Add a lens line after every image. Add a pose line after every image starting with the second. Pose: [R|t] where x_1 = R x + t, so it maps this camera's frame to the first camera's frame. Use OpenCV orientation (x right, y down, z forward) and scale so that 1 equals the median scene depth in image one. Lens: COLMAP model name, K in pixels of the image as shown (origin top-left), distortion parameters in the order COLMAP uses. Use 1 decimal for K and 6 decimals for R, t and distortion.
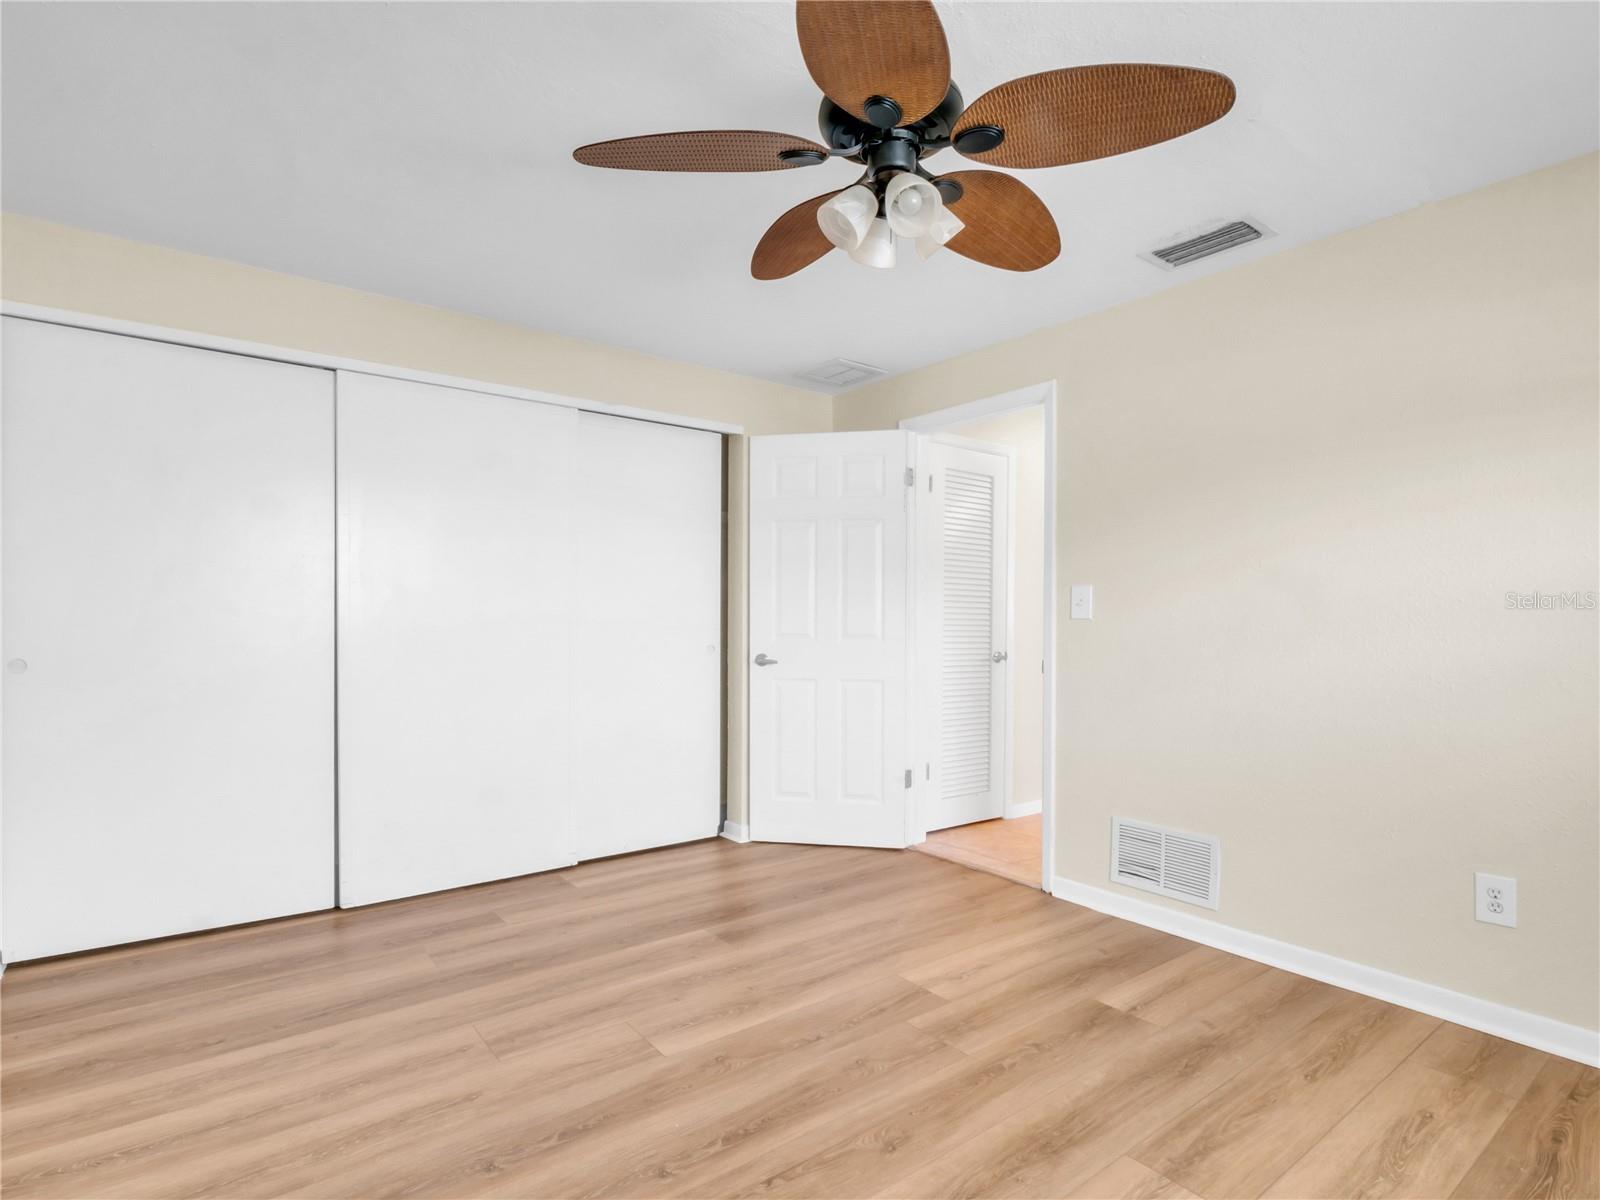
lens RADIAL K [[800.1, 0, 804.8], [0, 800.1, 639.4], [0, 0, 1]] dist [-0.002568, -0.000483]
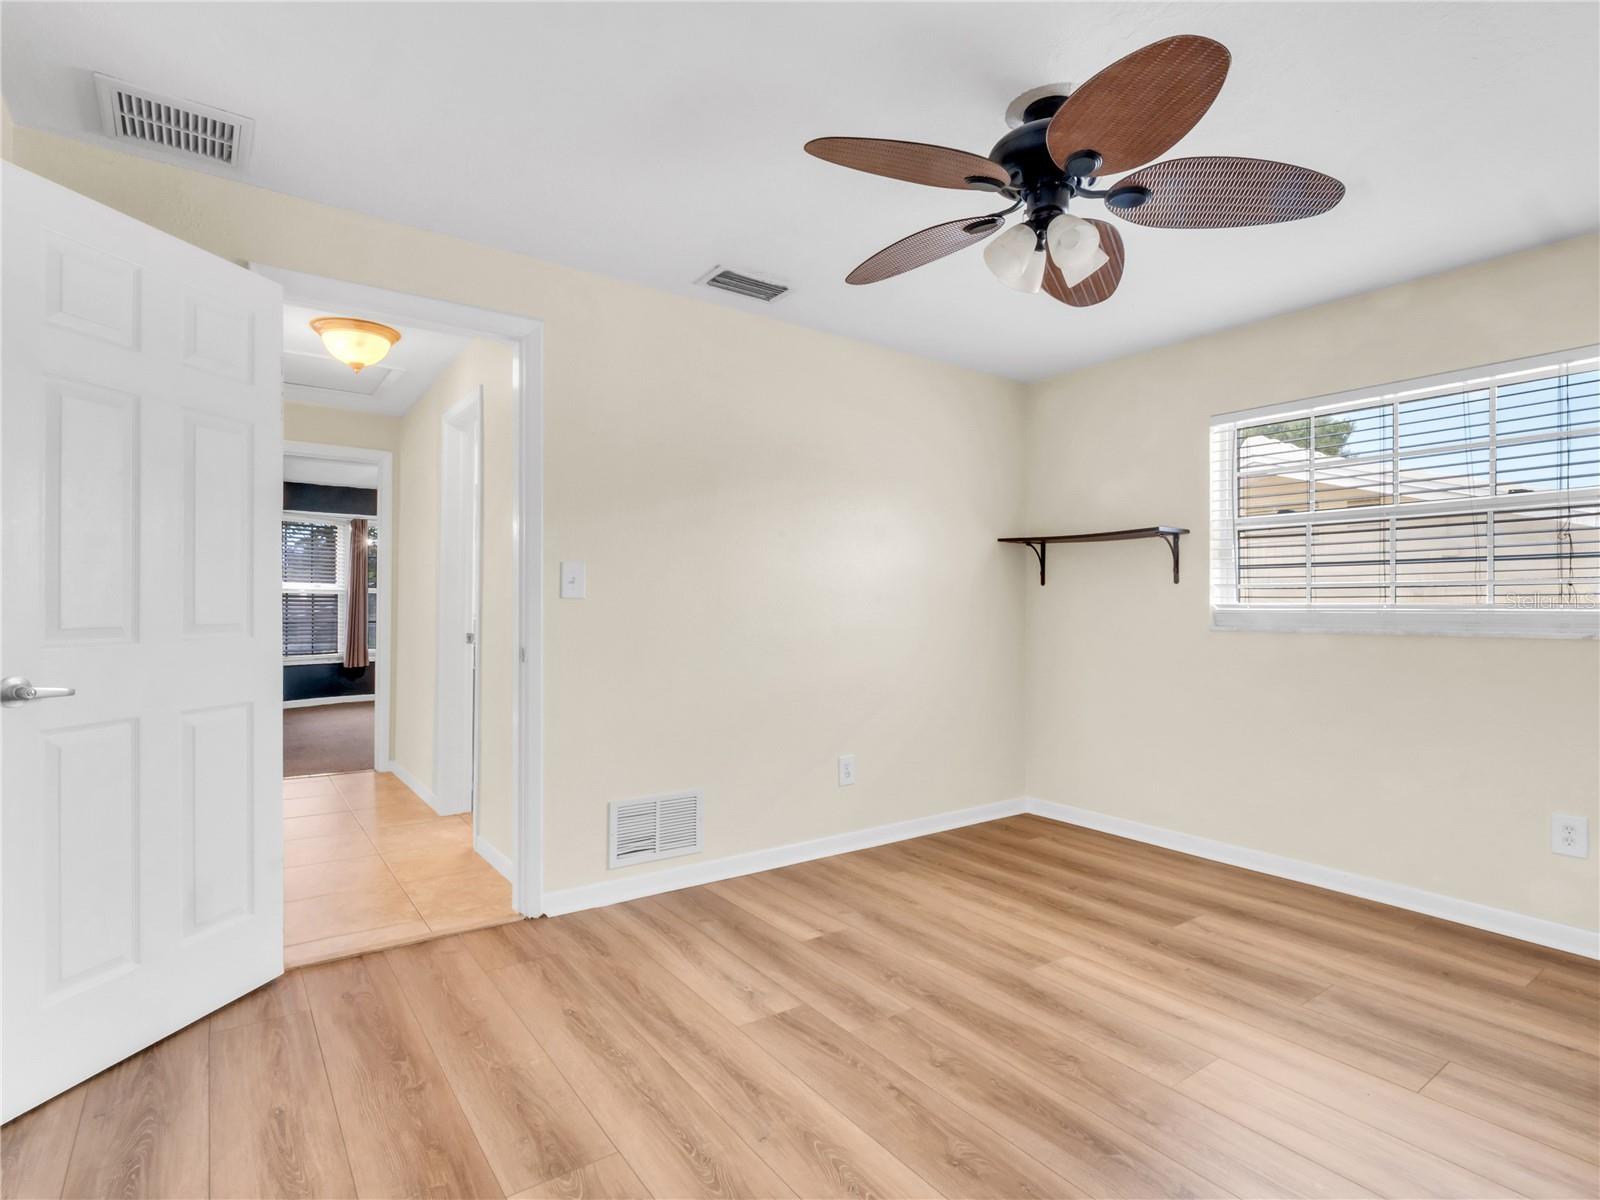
lens RADIAL K [[817.0, 0, 807.4], [0, 817.0, 598.4], [0, 0, 1]] dist [-0.011217, -0.000121]
pose [[0.050983, -0.001682, 0.998698, -0.720889], [0.017886, 0.999840, 0.000771, -0.026085], [-0.998539, 0.017824, 0.051005, 0.866264]]
